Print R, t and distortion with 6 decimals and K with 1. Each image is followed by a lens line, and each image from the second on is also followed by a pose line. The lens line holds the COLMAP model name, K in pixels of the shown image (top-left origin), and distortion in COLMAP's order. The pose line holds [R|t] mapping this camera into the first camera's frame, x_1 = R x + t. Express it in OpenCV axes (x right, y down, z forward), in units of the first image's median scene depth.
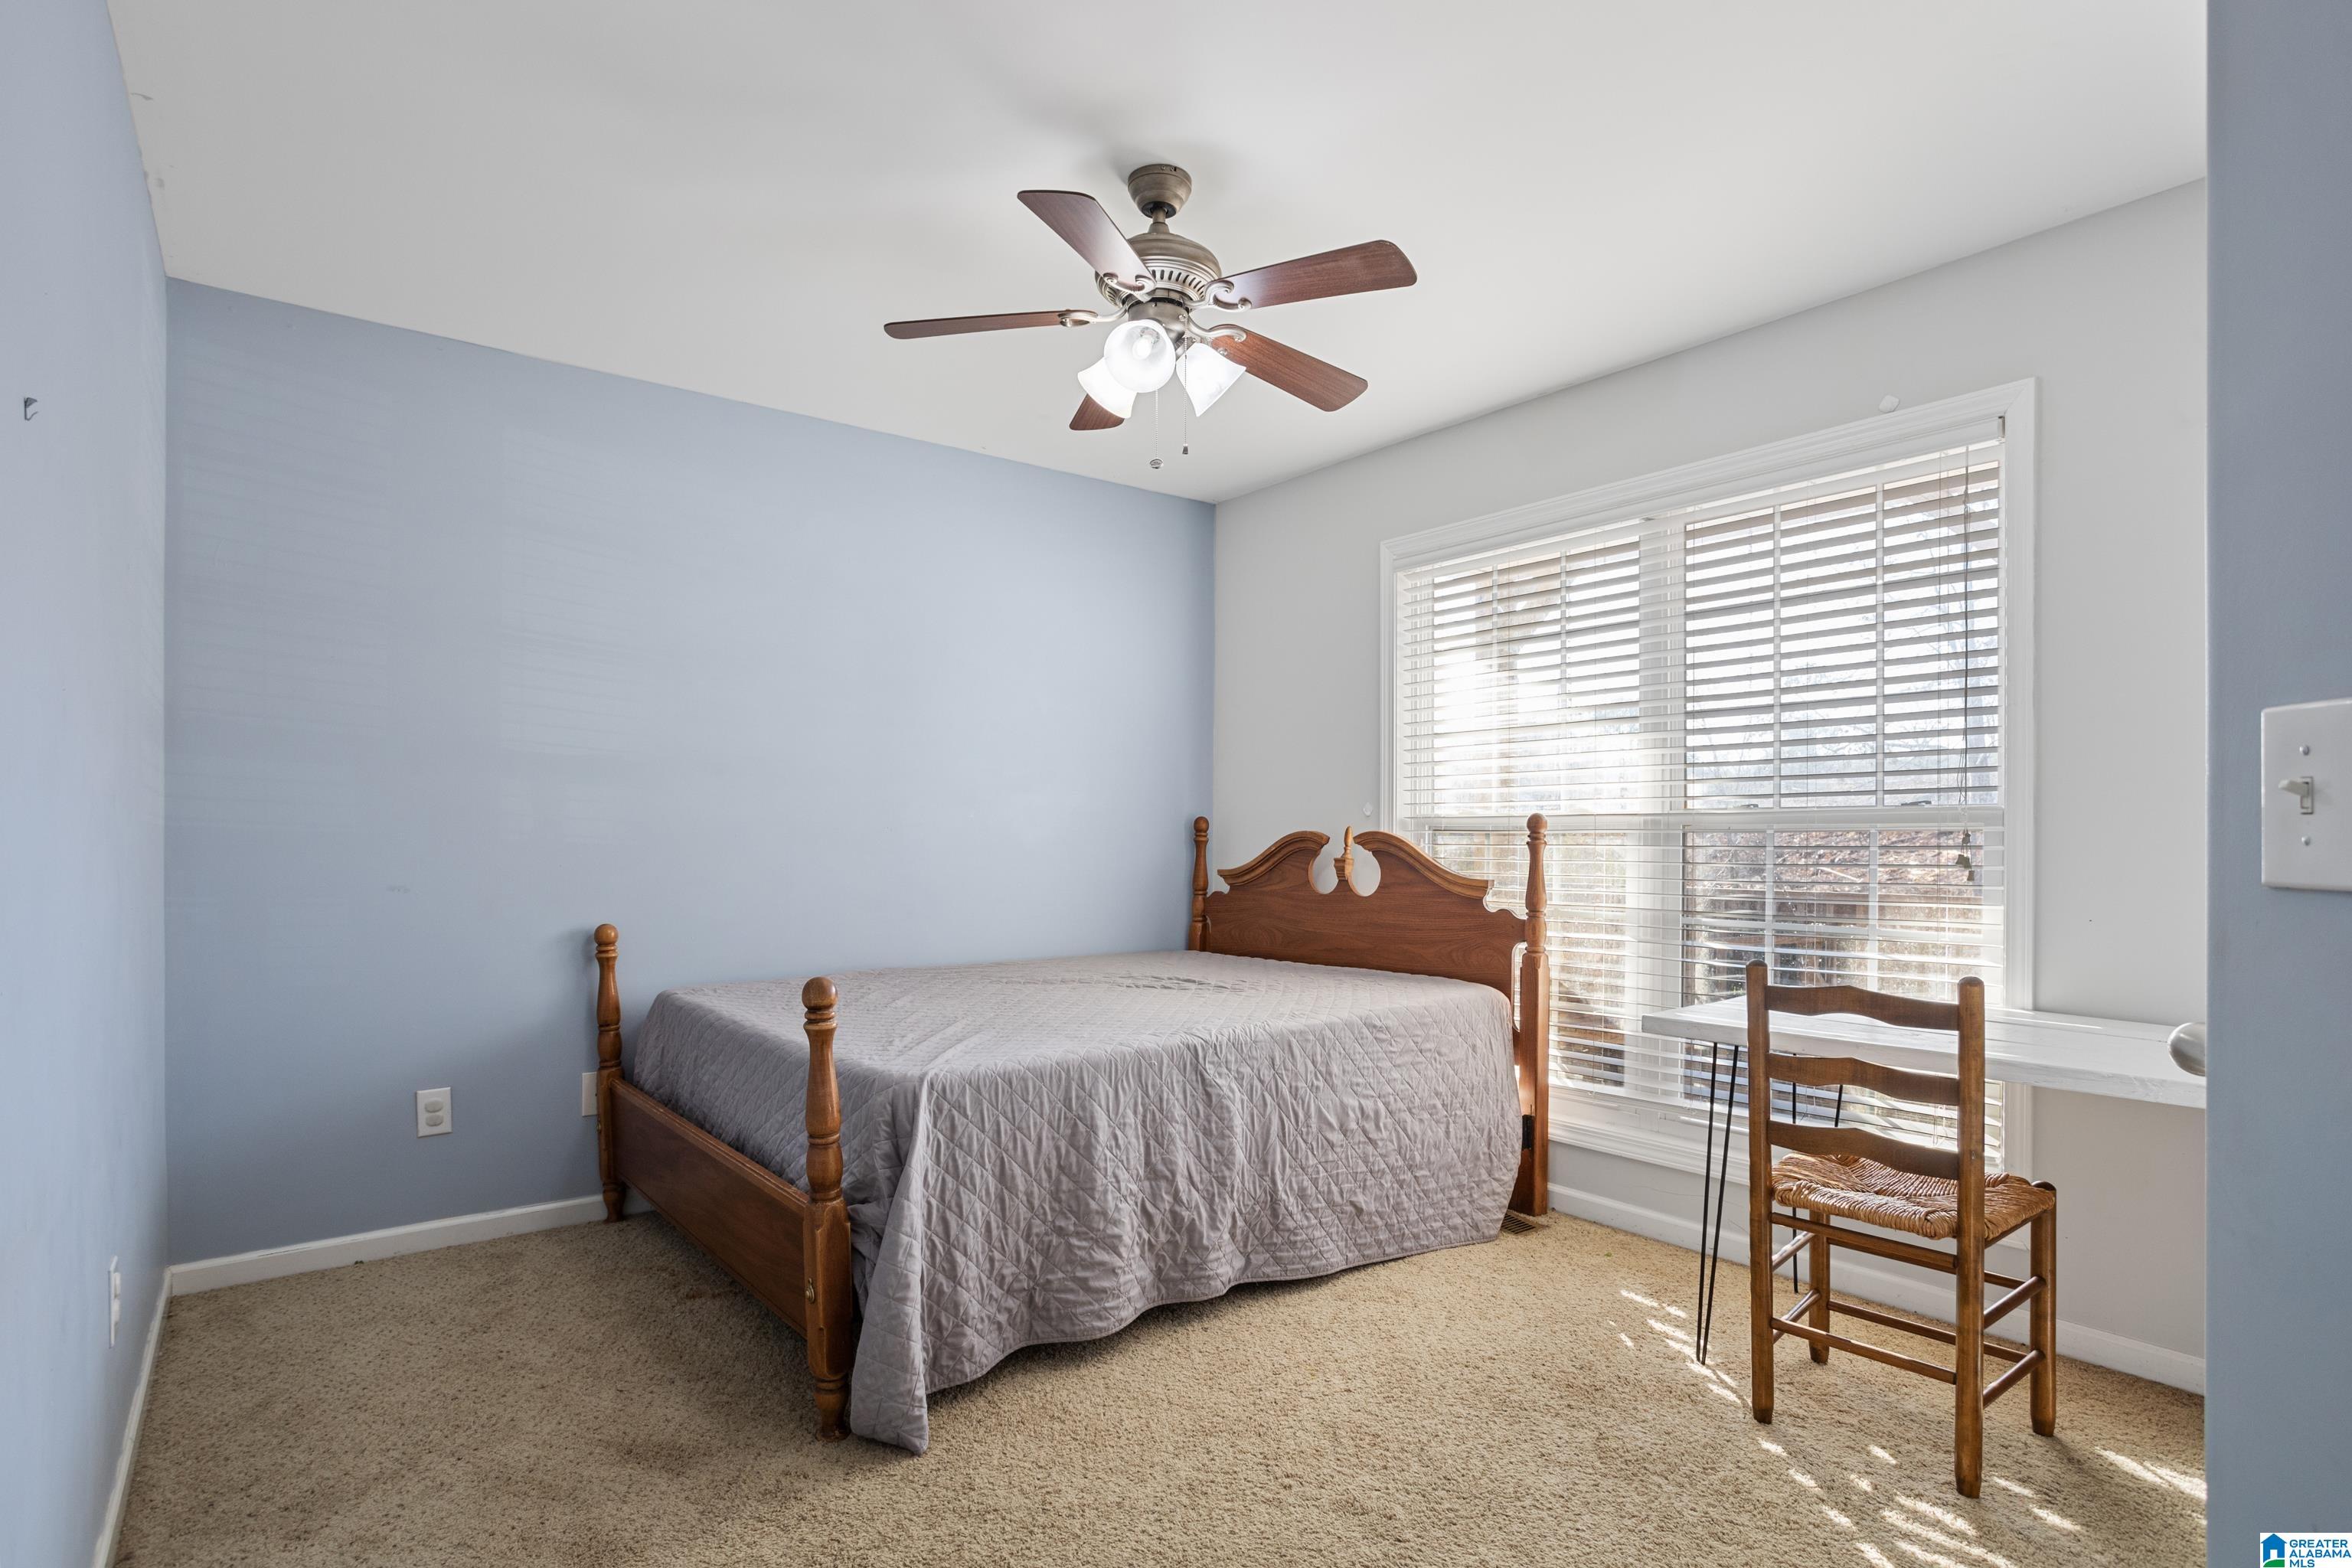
lens RADIAL K [[1232.4, 0, 1176.2], [0, 1232.4, 834.2], [0, 0, 1]] dist [-0.000297, 0.000004]
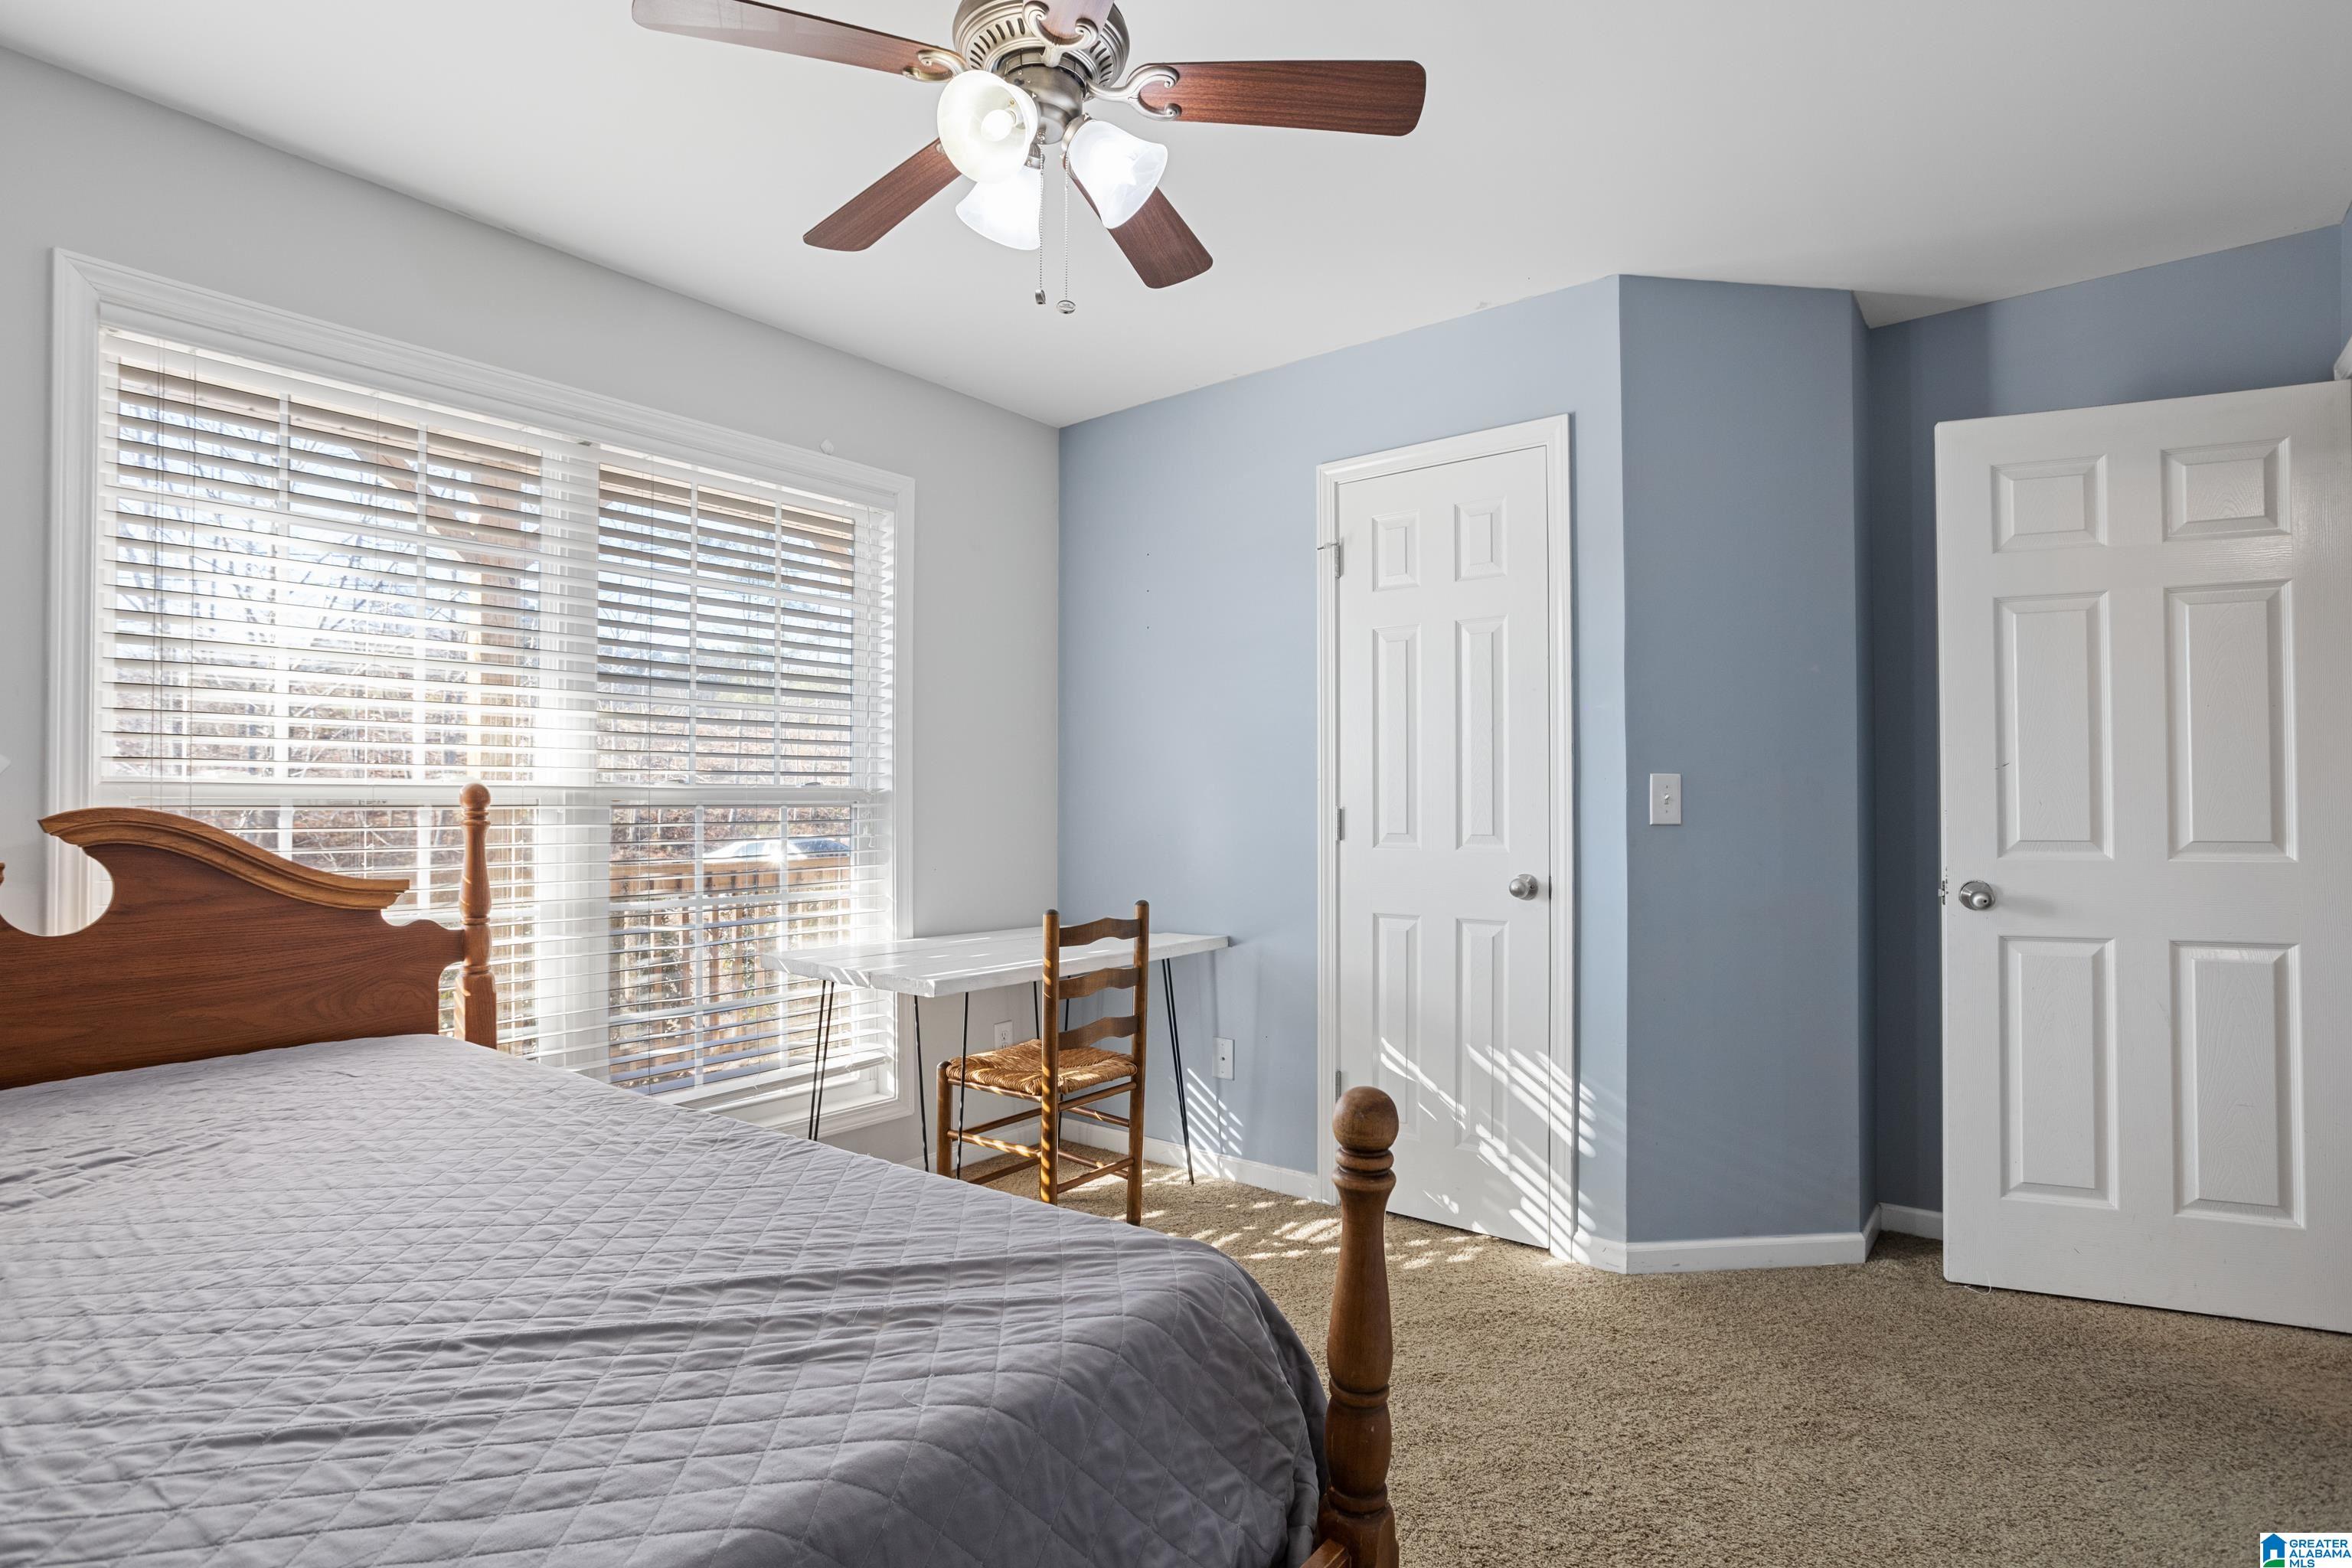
lens RADIAL K [[1199.5, 0, 1176.0], [0, 1199.5, 784.0], [0, 0, 1]] dist [-0.001500, -0.000135]
pose [[-0.227360, 0.017422, 0.973655, -0.499052], [0.001423, 0.999845, -0.017559, -0.003445], [-0.973810, -0.002607, -0.227349, 0.756672]]
